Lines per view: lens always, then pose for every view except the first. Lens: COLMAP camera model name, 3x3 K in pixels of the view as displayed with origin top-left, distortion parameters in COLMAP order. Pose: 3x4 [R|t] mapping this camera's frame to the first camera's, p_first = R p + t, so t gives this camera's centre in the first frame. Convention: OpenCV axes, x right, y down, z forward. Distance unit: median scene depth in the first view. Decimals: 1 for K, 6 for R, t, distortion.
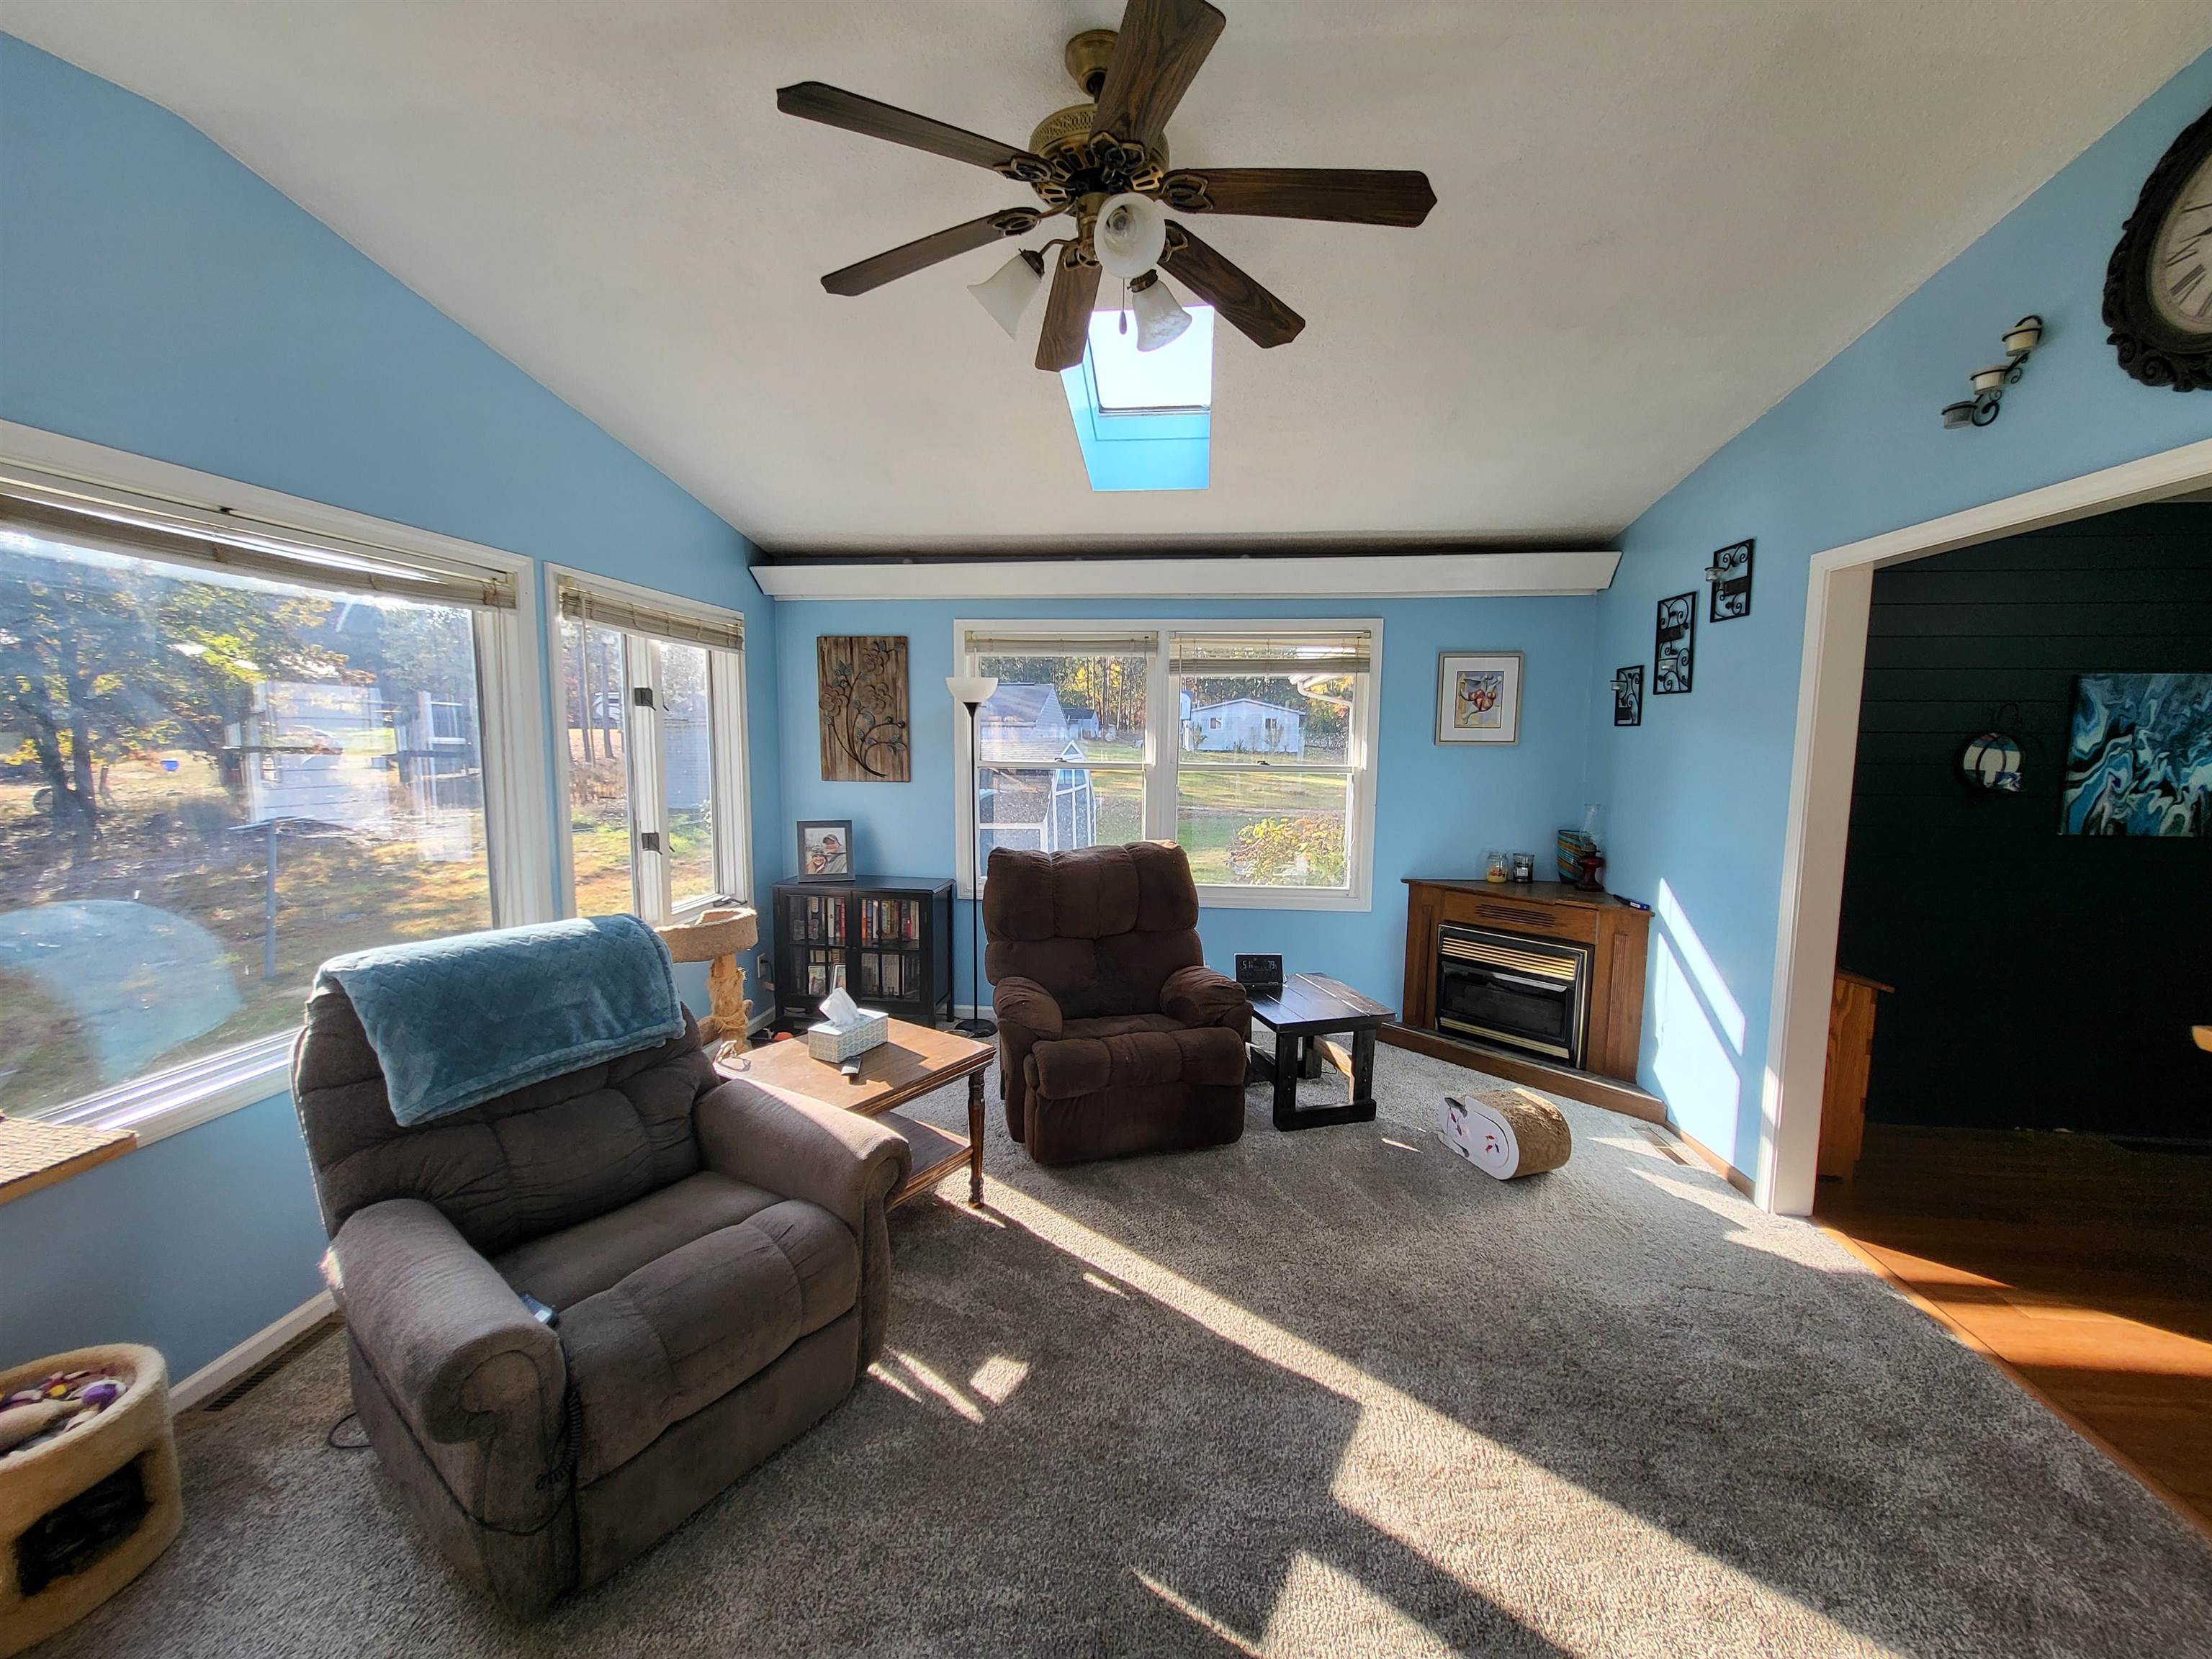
lens RADIAL K [[872.7, 0, 1097.8], [0, 872.7, 830.0], [0, 0, 1]] dist [0.000656, -0.000769]
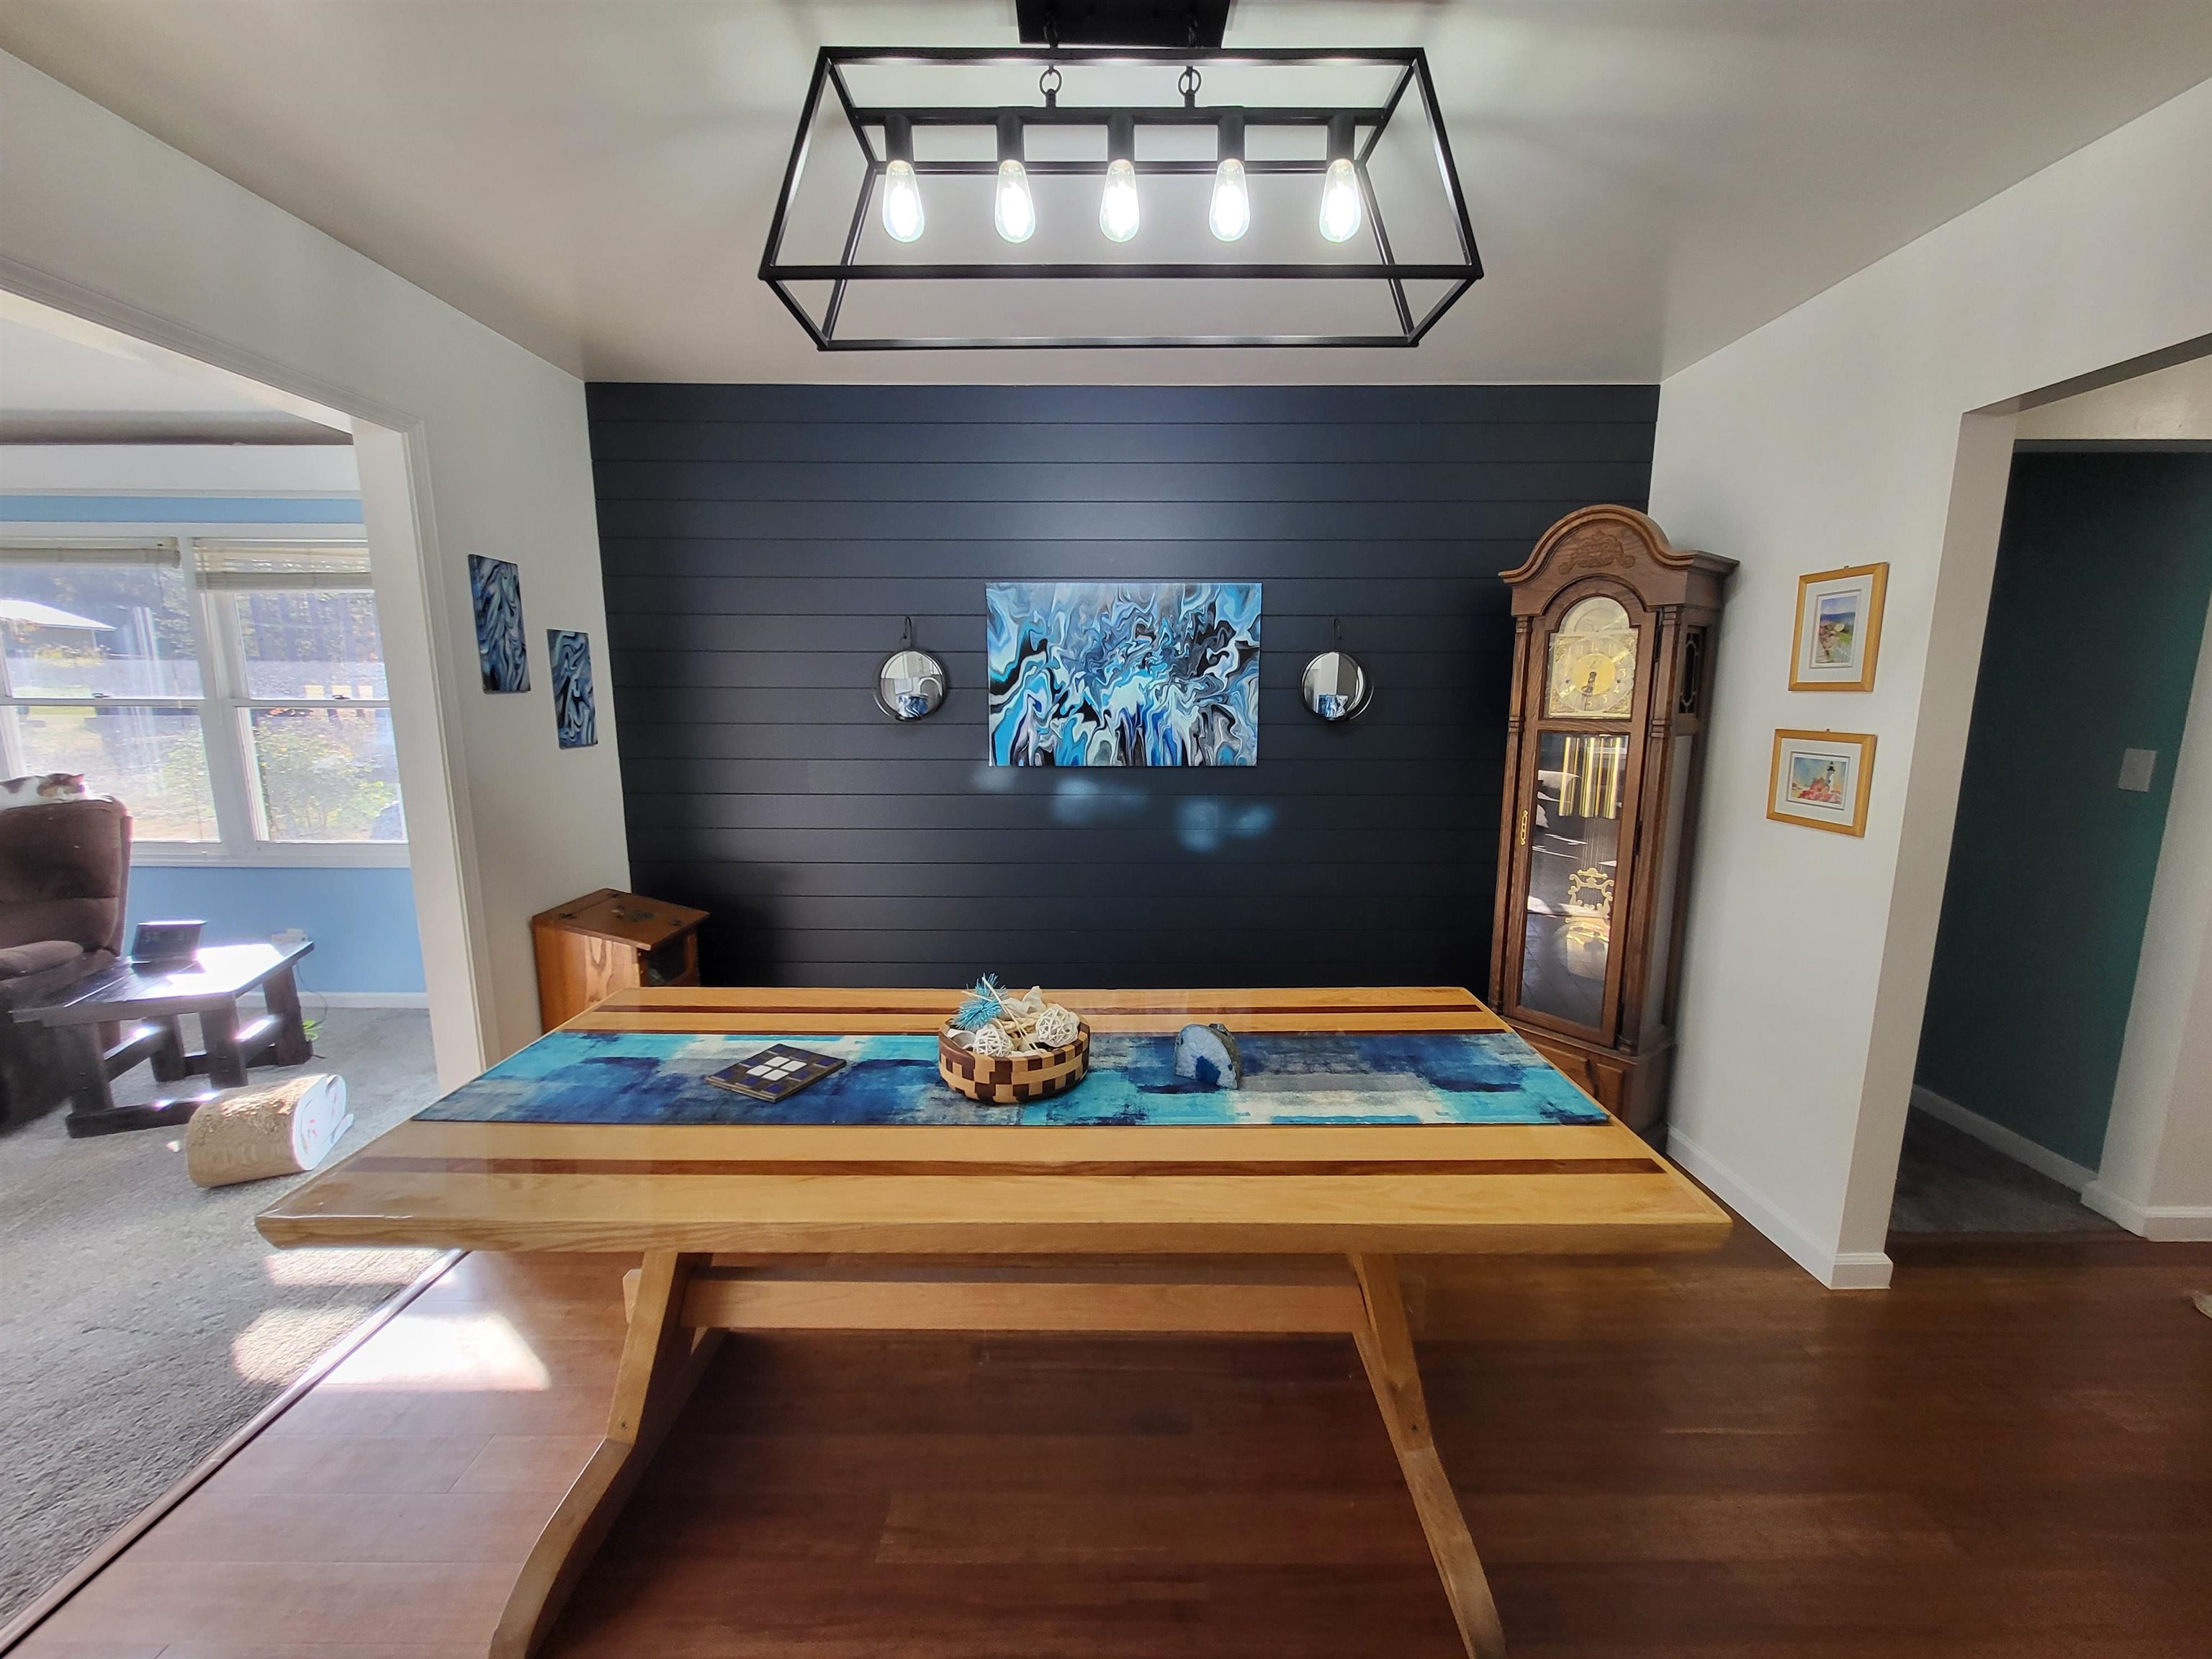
lens RADIAL K [[872.7, 0, 1117.3], [0, 872.7, 835.6], [0, 0, 1]] dist [0.000656, -0.000769]
pose [[0.996069, -0.021219, 0.085999, 1.173804], [0.015016, 0.997281, 0.072153, 0.014905], [-0.087296, -0.070578, 0.993679, 0.089394]]
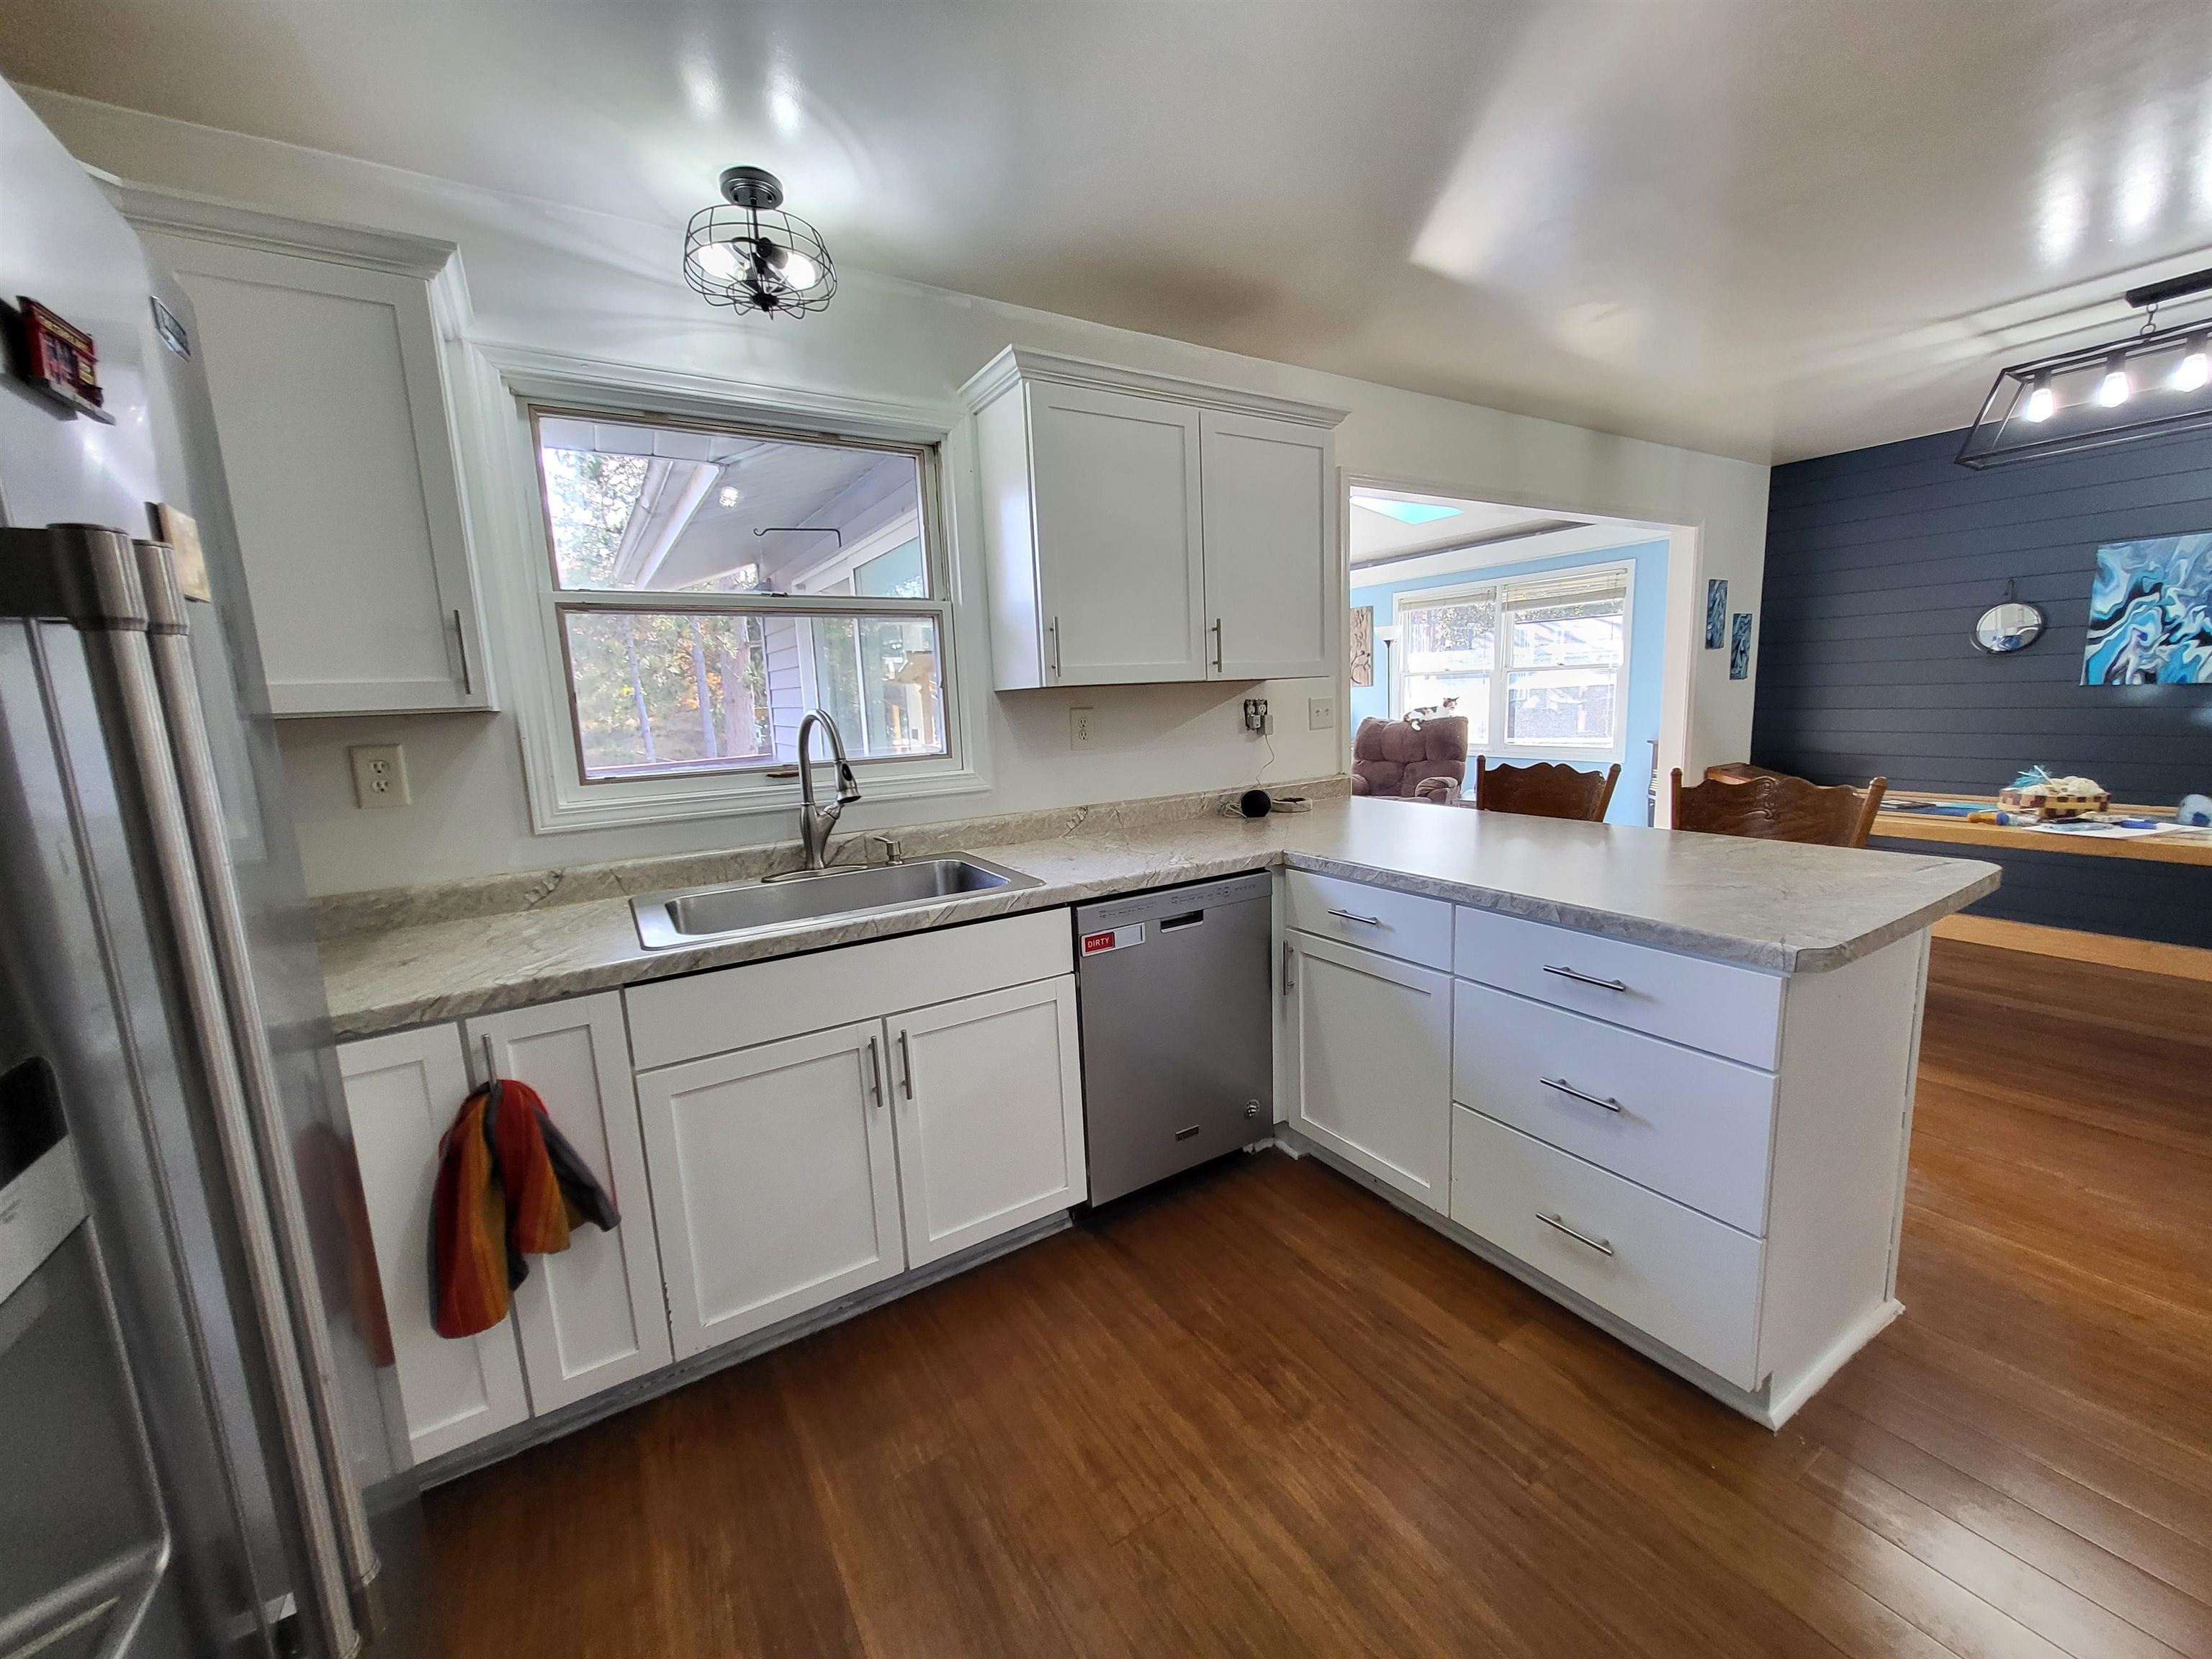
lens RADIAL K [[872.7, 0, 1103.6], [0, 872.7, 830.9], [0, 0, 1]] dist [0.000656, -0.000769]
pose [[0.597108, 0.091628, -0.796911, 1.293225], [-0.027817, 0.995222, 0.093587, 0.129995], [0.801679, -0.033714, 0.596804, -0.783499]]
